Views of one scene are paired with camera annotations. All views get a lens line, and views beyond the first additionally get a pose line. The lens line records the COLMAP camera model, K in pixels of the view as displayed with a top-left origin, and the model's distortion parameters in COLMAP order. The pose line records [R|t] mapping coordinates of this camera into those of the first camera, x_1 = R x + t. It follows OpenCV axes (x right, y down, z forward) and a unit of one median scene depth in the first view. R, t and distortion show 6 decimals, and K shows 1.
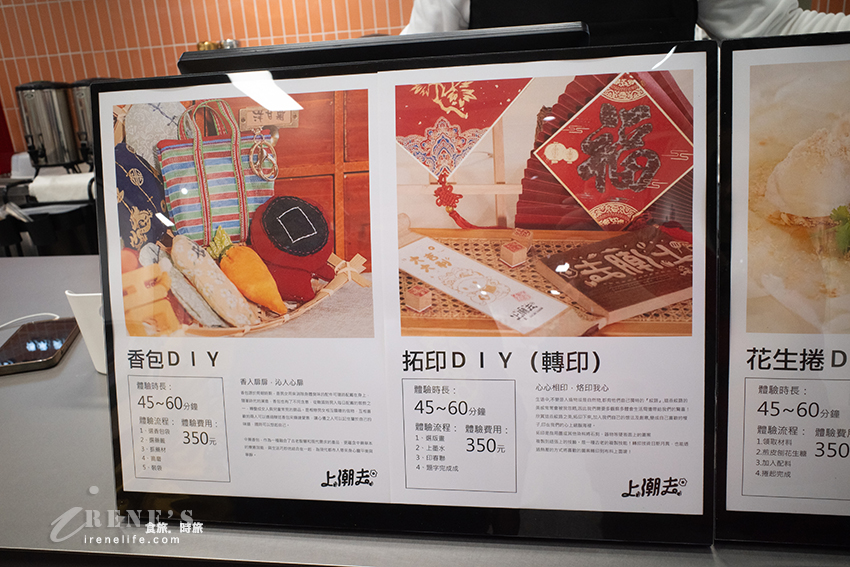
lens RADIAL K [[663.4, 0, 454.8], [0, 663.4, 301.4], [0, 0, 1]] dist [-0.061044, 0.044608]
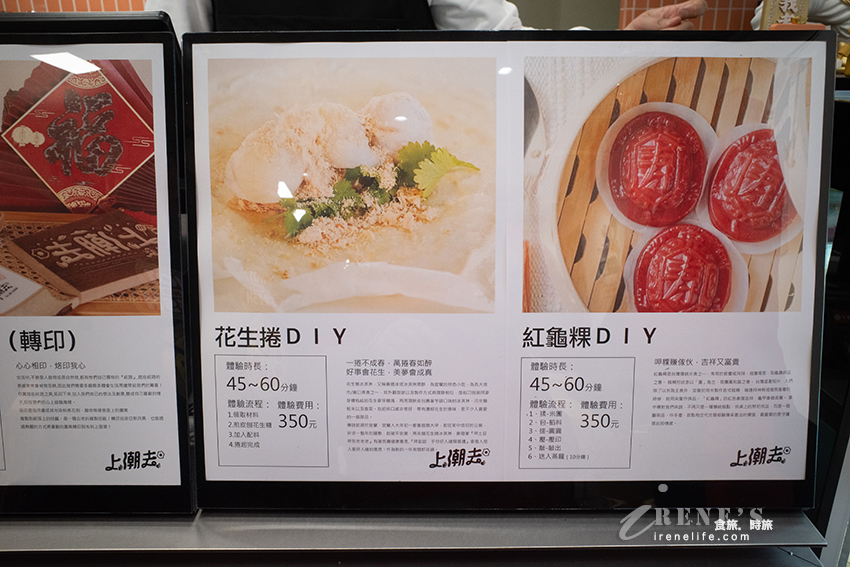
lens RADIAL K [[663.4, 0, 426.3], [0, 663.4, 282.8], [0, 0, 1]] dist [-0.061044, 0.044608]
pose [[0.983822, 0.002660, 0.179129, 0.585792], [-0.004252, 0.999955, 0.008503, -0.009495], [-0.179098, -0.009127, 0.983789, -0.102375]]
